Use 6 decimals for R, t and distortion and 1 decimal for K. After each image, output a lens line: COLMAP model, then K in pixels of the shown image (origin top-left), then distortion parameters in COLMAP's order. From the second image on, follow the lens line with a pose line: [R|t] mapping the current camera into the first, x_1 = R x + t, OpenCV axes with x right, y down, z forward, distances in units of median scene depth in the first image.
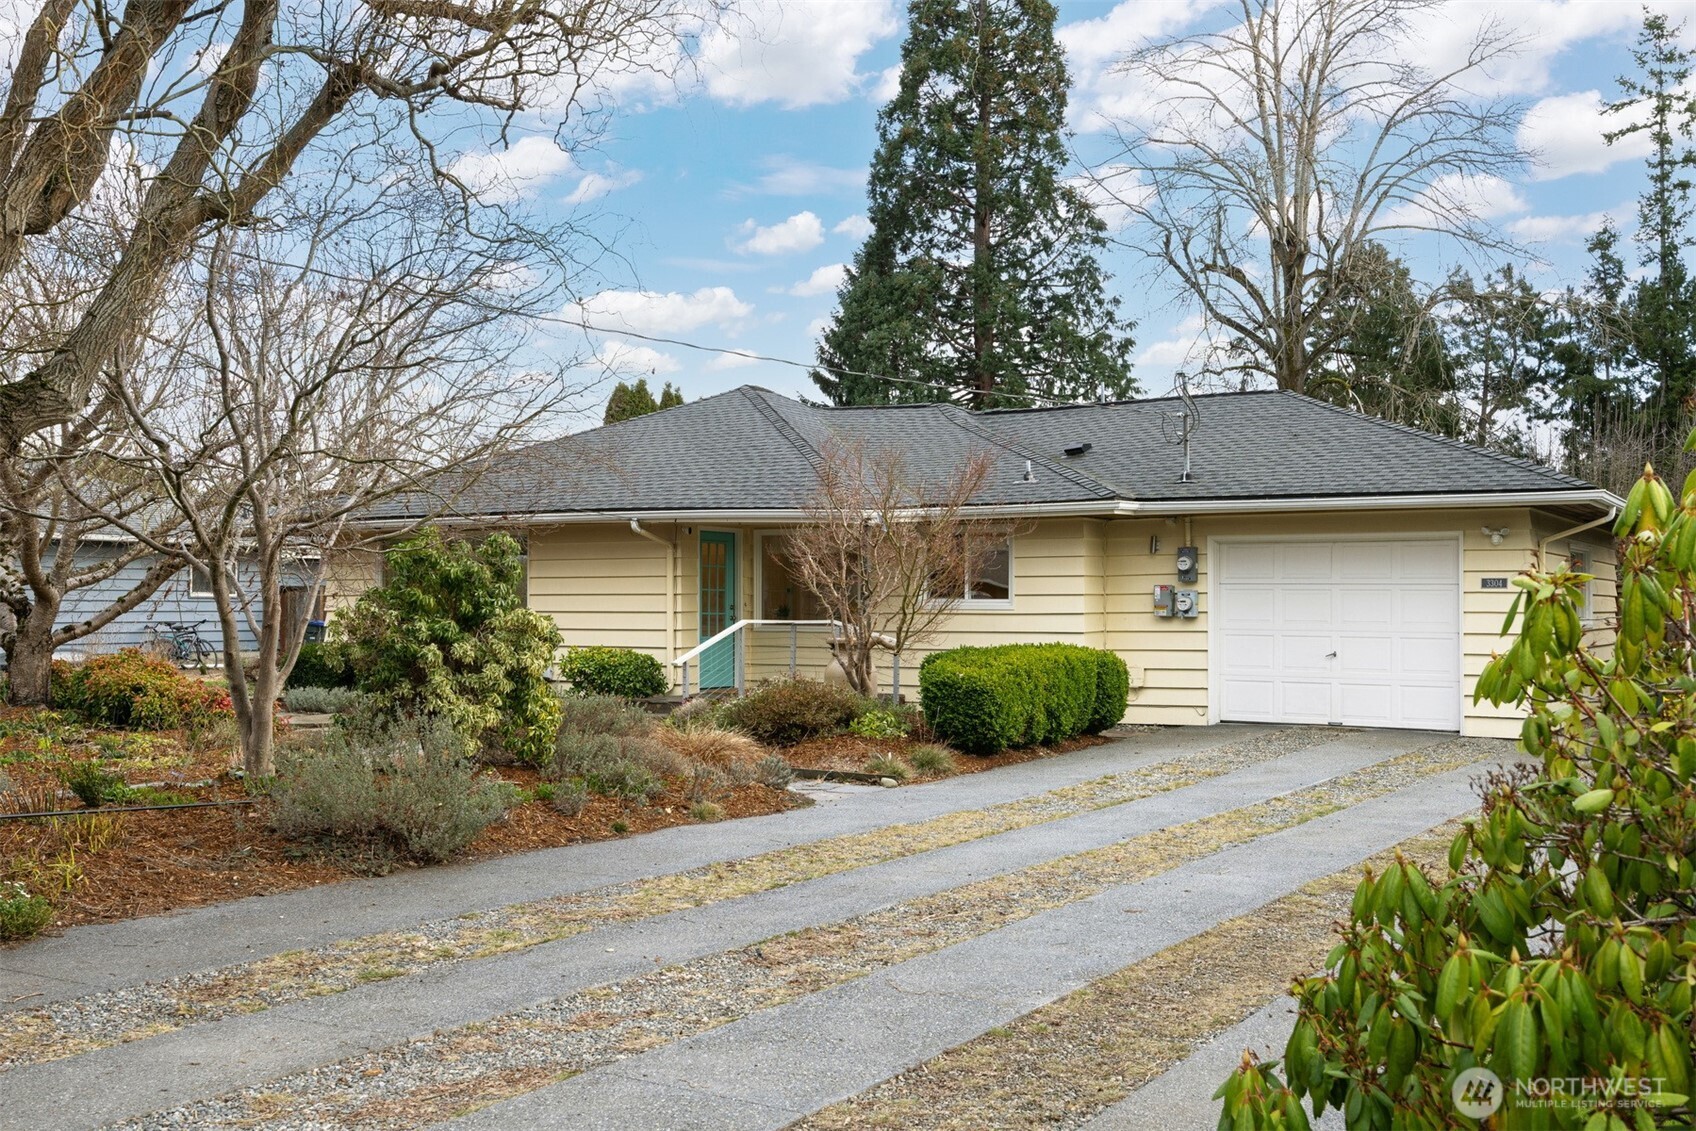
lens RADIAL K [[1592.7, 0, 848.0], [0, 1592.7, 565.5], [0, 0, 1]] dist [0.008312, -0.009344]
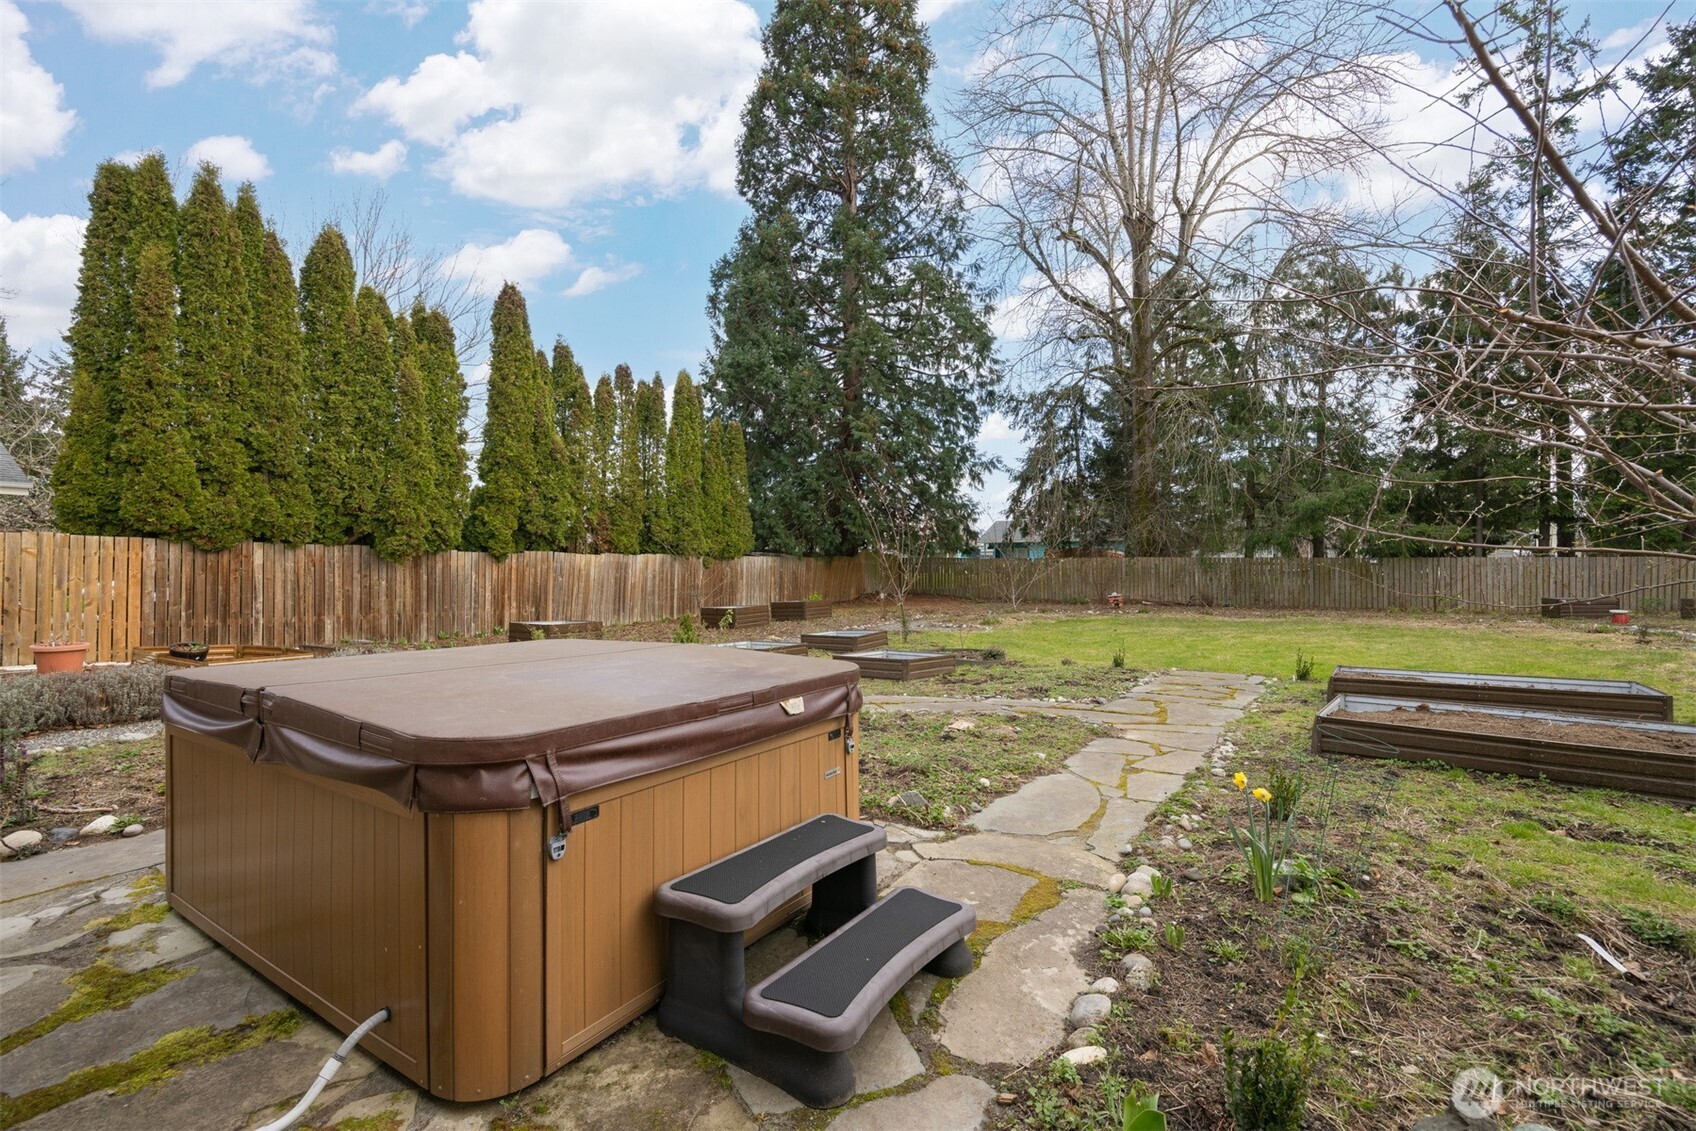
lens RADIAL K [[743.9, 0, 842.8], [0, 743.9, 561.8], [0, 0, 1]] dist [-0.006060, -0.000227]
pose [[0.999991, -0.004070, 0.000786, 0.076482], [0.004054, 0.999790, 0.020076, 0.015502], [-0.000867, -0.020073, 0.999798, 0.490564]]
